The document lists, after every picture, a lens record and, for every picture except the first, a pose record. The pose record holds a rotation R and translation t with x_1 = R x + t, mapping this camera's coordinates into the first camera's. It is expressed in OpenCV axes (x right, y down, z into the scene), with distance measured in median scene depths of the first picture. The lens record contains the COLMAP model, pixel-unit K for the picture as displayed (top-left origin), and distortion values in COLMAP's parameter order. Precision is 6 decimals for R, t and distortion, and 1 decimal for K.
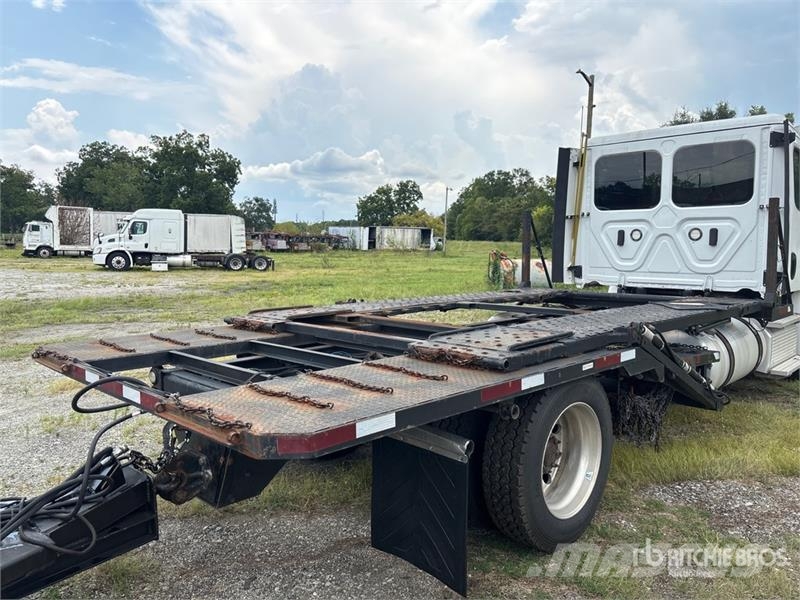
lens RADIAL K [[622.6, 0, 400.0], [0, 622.6, 300.0], [0, 0, 1]] dist [0.004342, 0.001081]
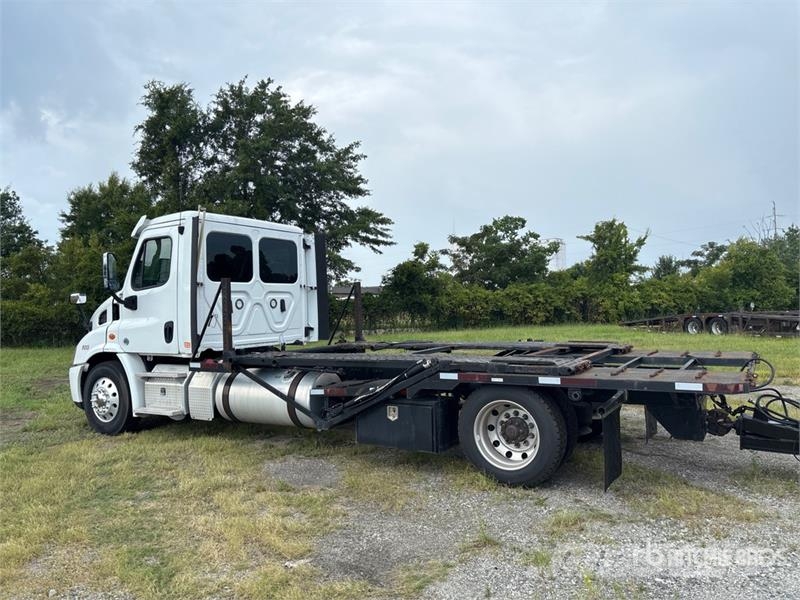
lens RADIAL K [[611.5, 0, 419.5], [0, 611.5, 288.9], [0, 0, 1]] dist [0.108783, -0.195283]
pose [[-0.270390, 0.036025, 0.962077, -0.122870], [0.115707, 0.993272, -0.004673, -0.013056], [-0.955772, 0.110056, -0.272739, 0.146720]]
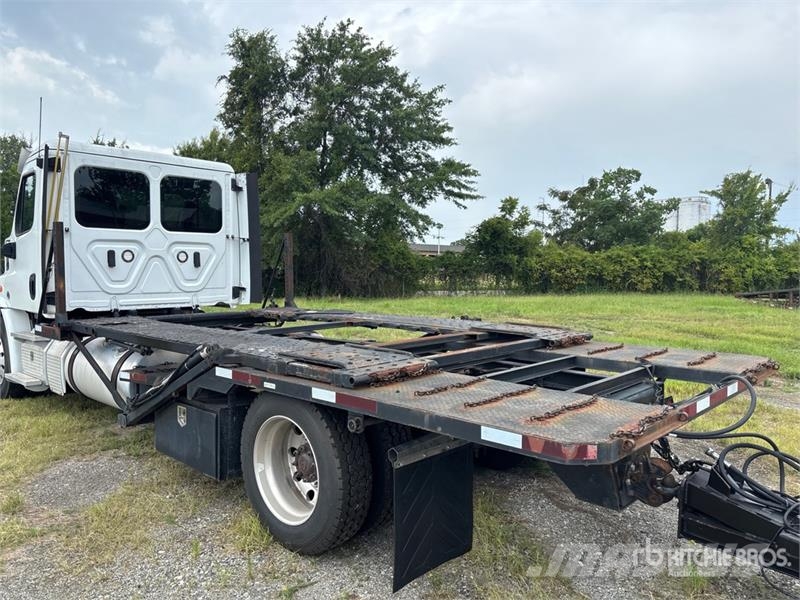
lens RADIAL K [[619.2, 0, 400.0], [0, 619.2, 300.0], [0, 0, 1]] dist [0.037915, -0.052325]
pose [[-0.046518, -0.051976, 0.997564, -0.090081], [0.087320, 0.994611, 0.055894, -0.007928], [-0.995094, 0.089708, -0.041729, 0.092827]]
